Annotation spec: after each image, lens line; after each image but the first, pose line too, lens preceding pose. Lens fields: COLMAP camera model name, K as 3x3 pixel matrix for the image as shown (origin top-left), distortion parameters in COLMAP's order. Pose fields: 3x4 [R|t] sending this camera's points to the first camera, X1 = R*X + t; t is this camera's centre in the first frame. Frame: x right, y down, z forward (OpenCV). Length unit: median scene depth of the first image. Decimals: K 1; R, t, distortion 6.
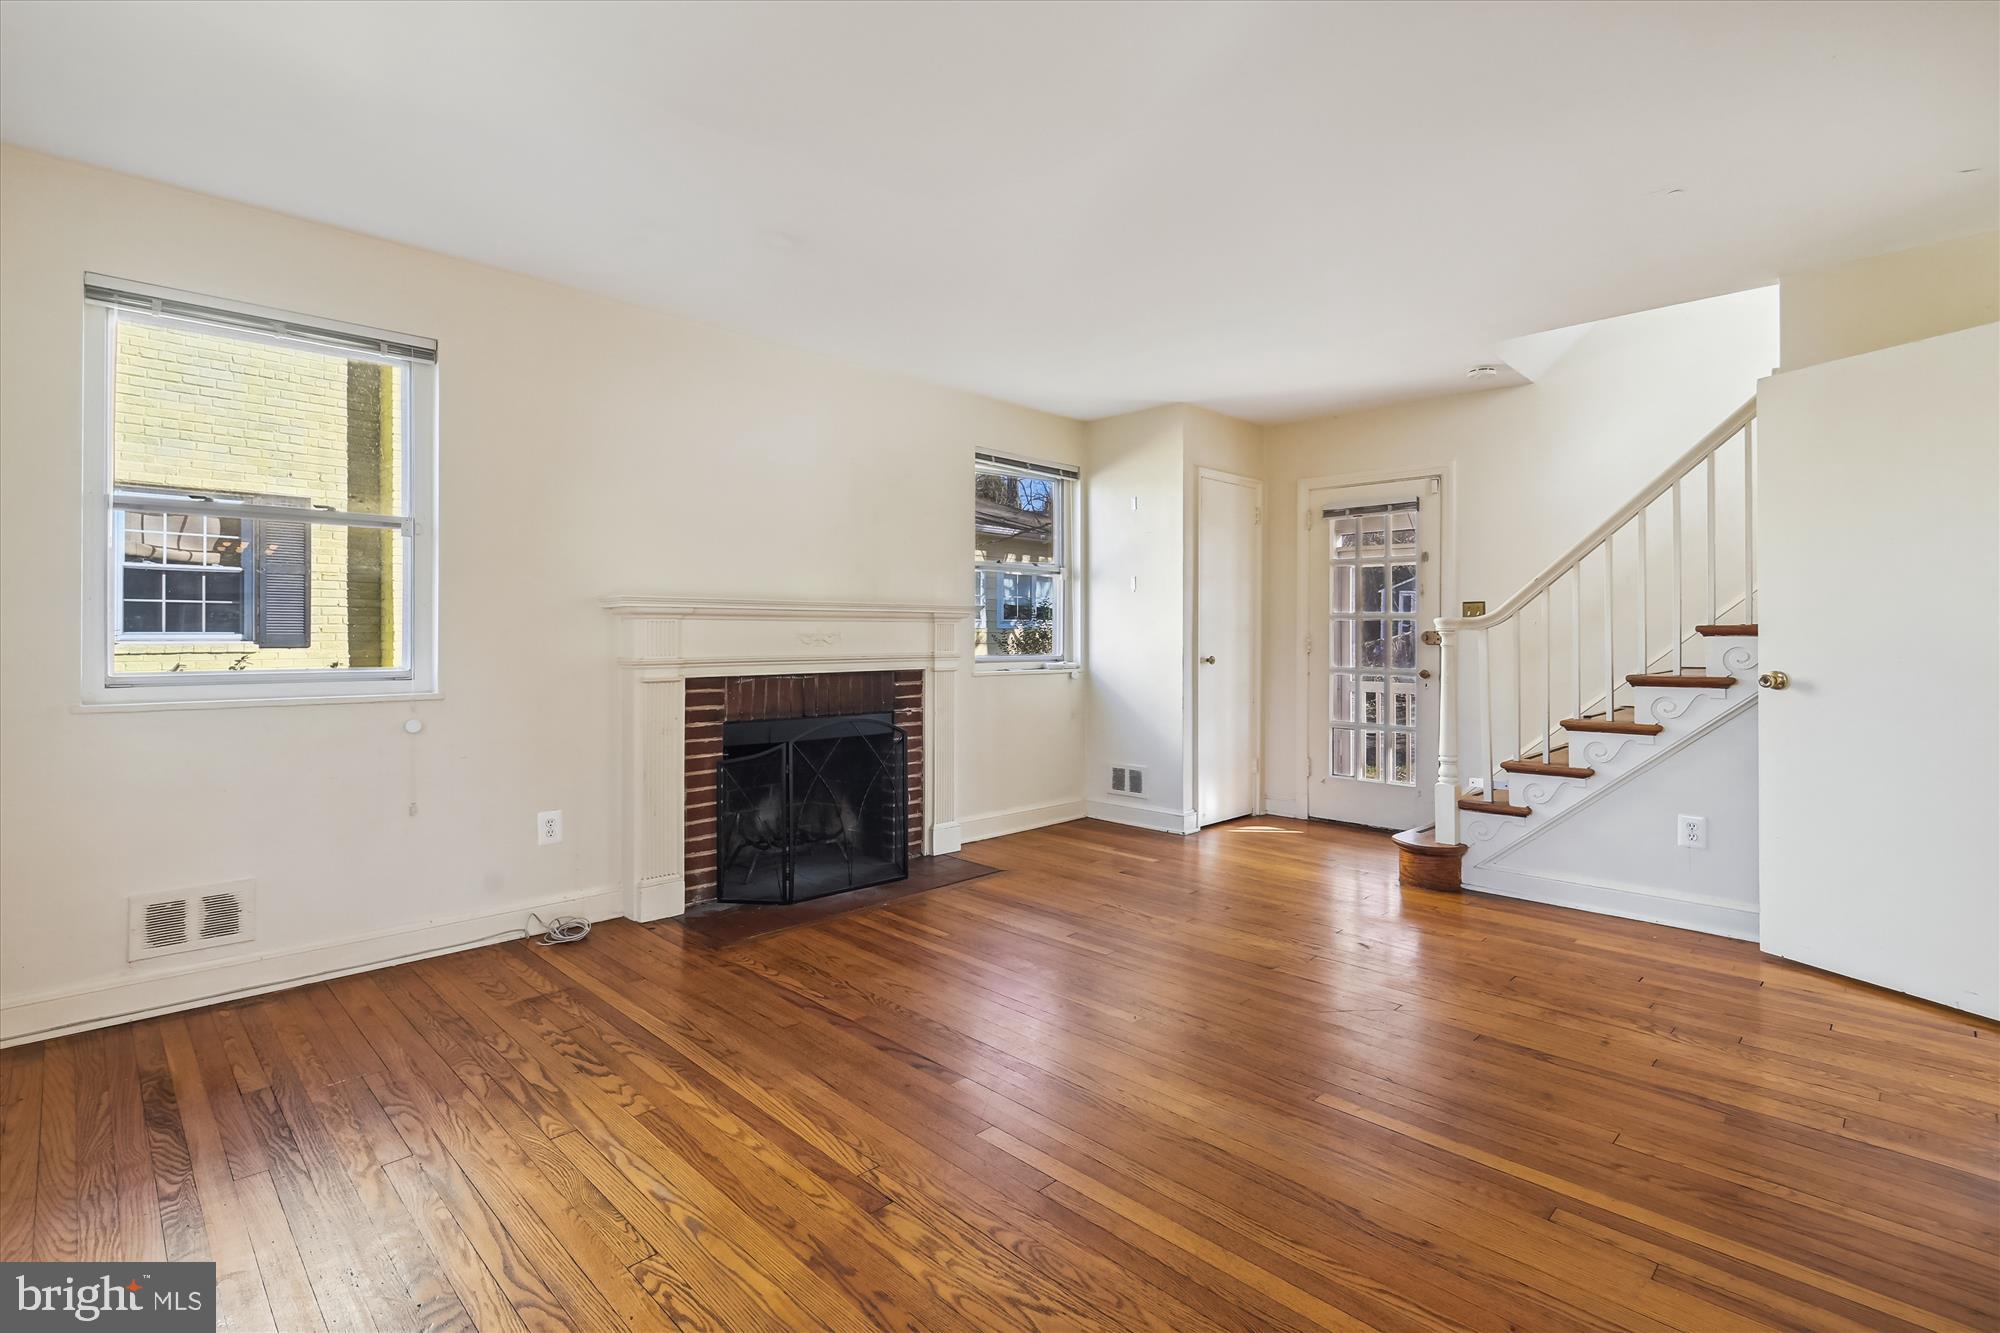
lens RADIAL K [[933.6, 0, 990.4], [0, 933.6, 638.9], [0, 0, 1]] dist [0.003818, -0.000465]
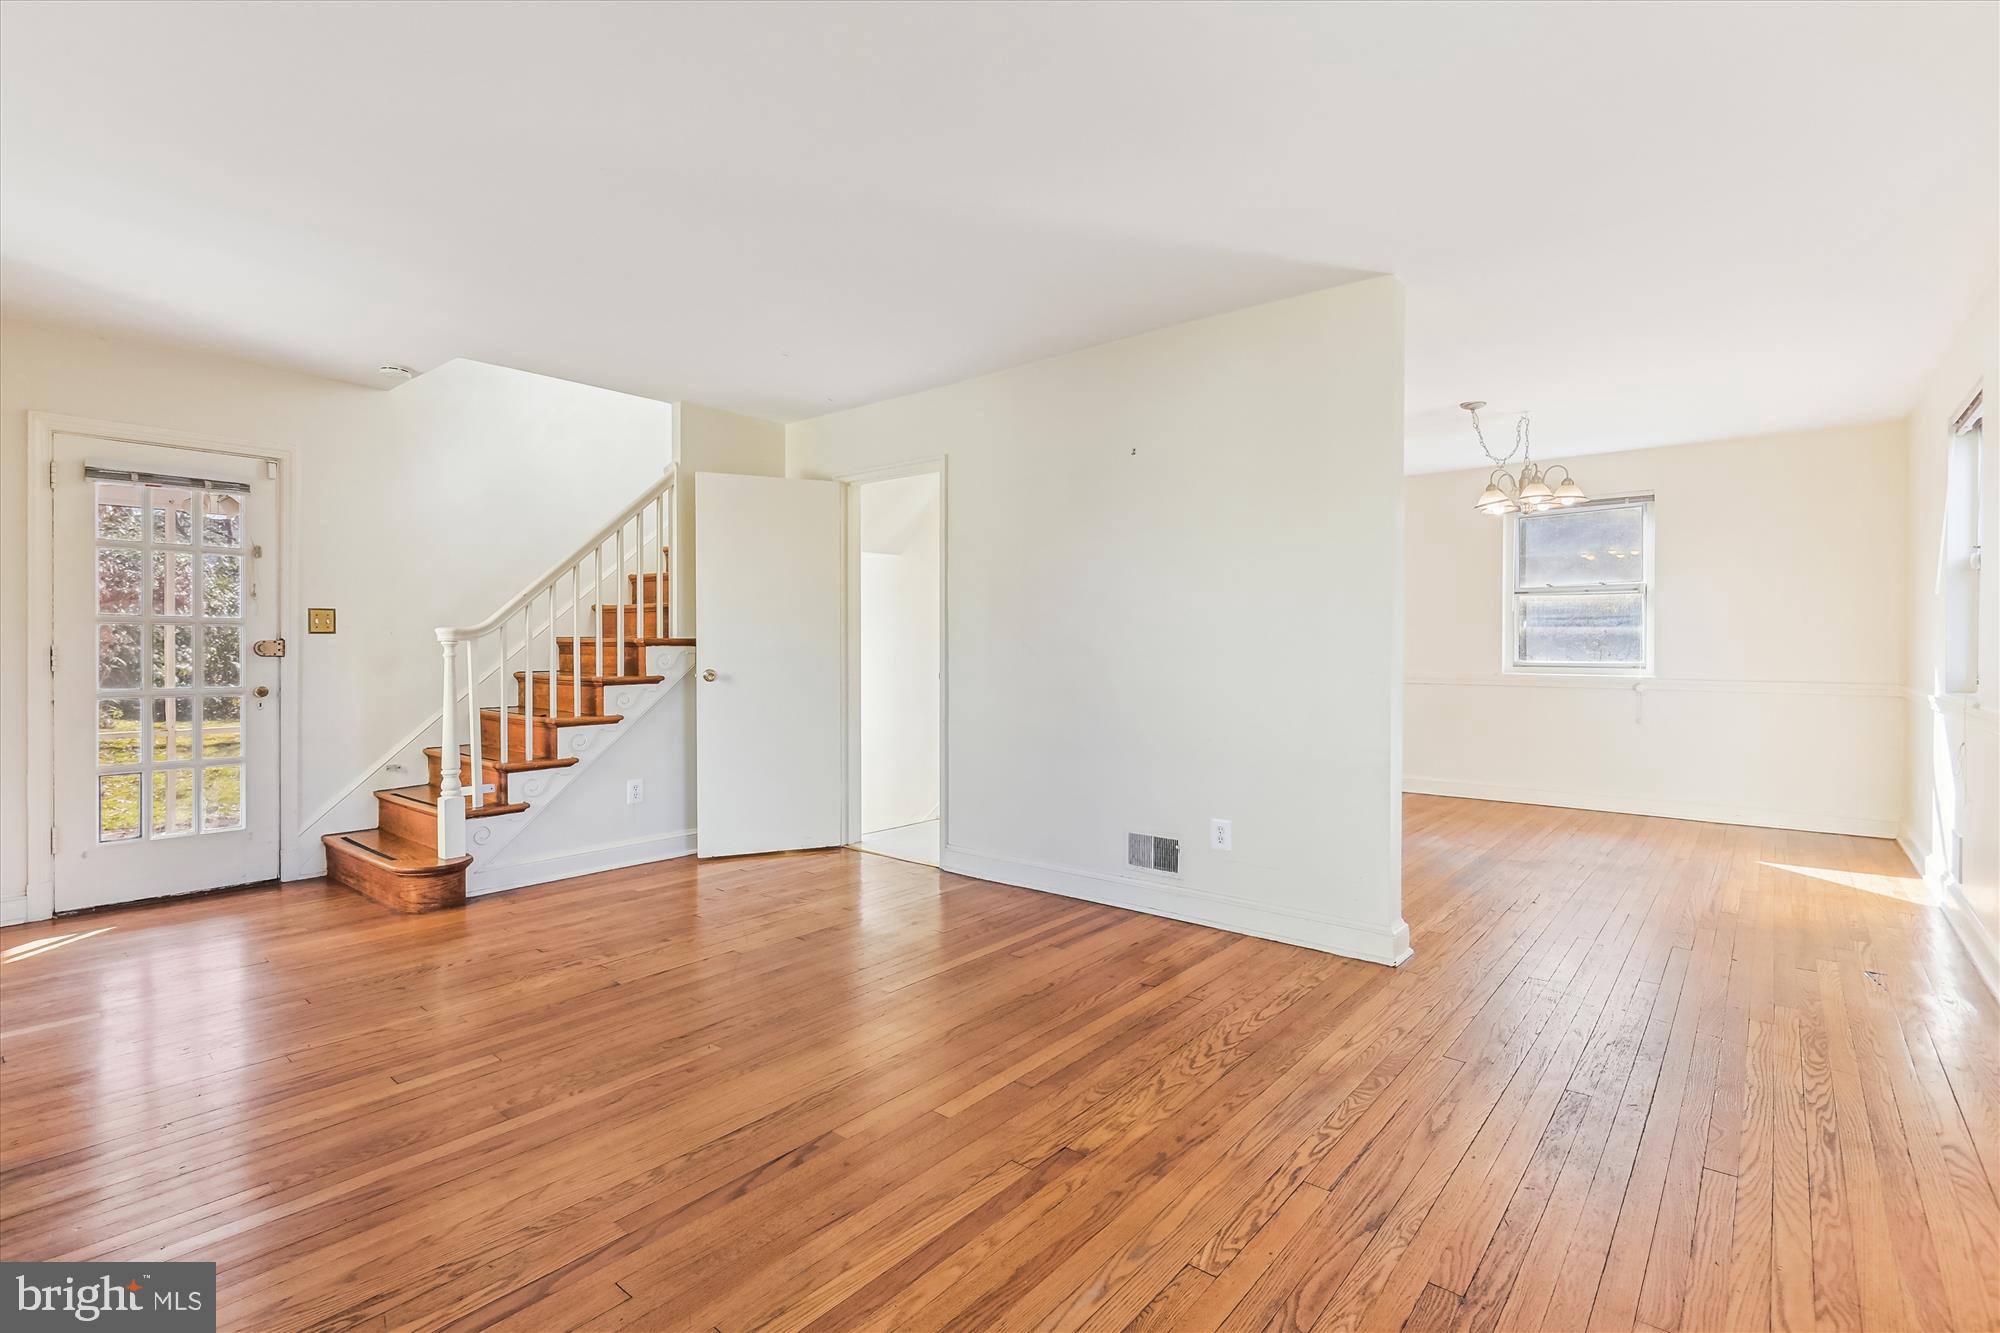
lens RADIAL K [[933.6, 0, 990.4], [0, 933.6, 638.9], [0, 0, 1]] dist [0.003818, -0.000465]
pose [[-0.091555, 0.006262, 0.995780, -0.819366], [0.003372, 0.999976, -0.005979, -0.004412], [-0.995794, 0.002810, -0.091574, 0.796805]]
